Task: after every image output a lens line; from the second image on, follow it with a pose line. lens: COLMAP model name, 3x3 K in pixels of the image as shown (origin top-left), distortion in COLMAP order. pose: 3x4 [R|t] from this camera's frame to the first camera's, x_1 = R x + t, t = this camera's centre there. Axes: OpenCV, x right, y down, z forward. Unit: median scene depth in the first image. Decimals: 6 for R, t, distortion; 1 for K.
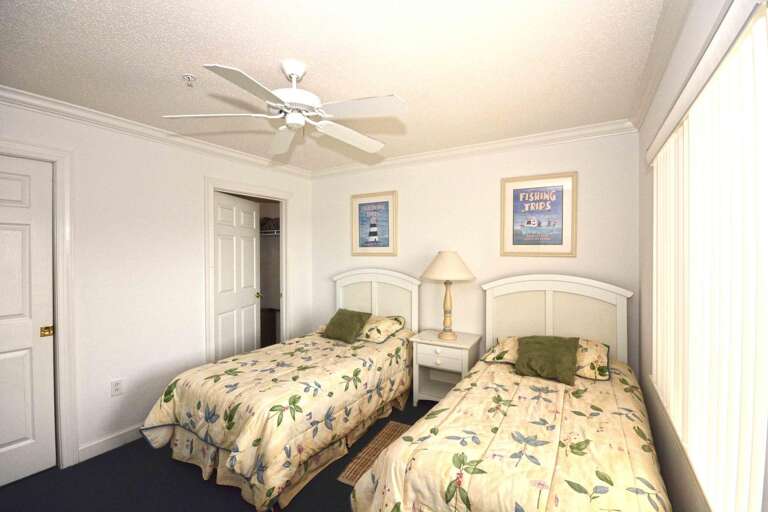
lens RADIAL K [[347.8, 0, 384.0], [0, 347.8, 256.0], [0, 0, 1]] dist [-0.002899, -0.000103]
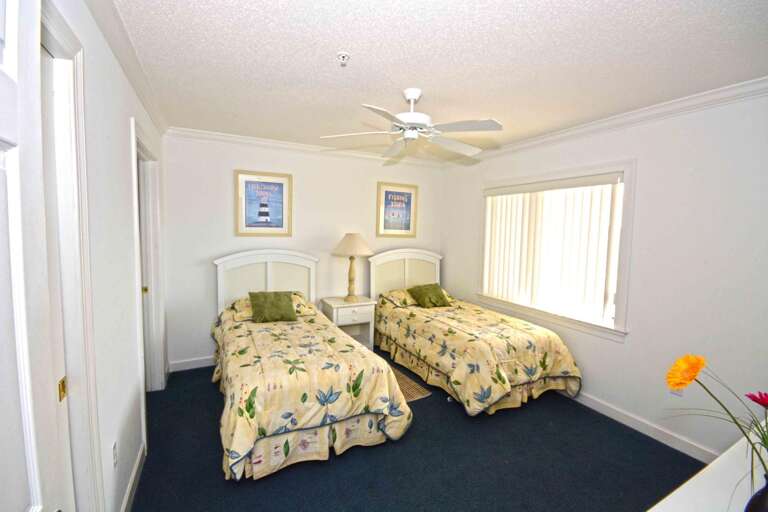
lens RADIAL K [[347.8, 0, 384.0], [0, 347.8, 256.0], [0, 0, 1]] dist [-0.002899, -0.000103]
pose [[0.519655, -0.054752, 0.852620, -0.882859], [-0.010490, 0.997460, 0.070447, -0.022325], [-0.854312, -0.045551, 0.517761, 0.241179]]
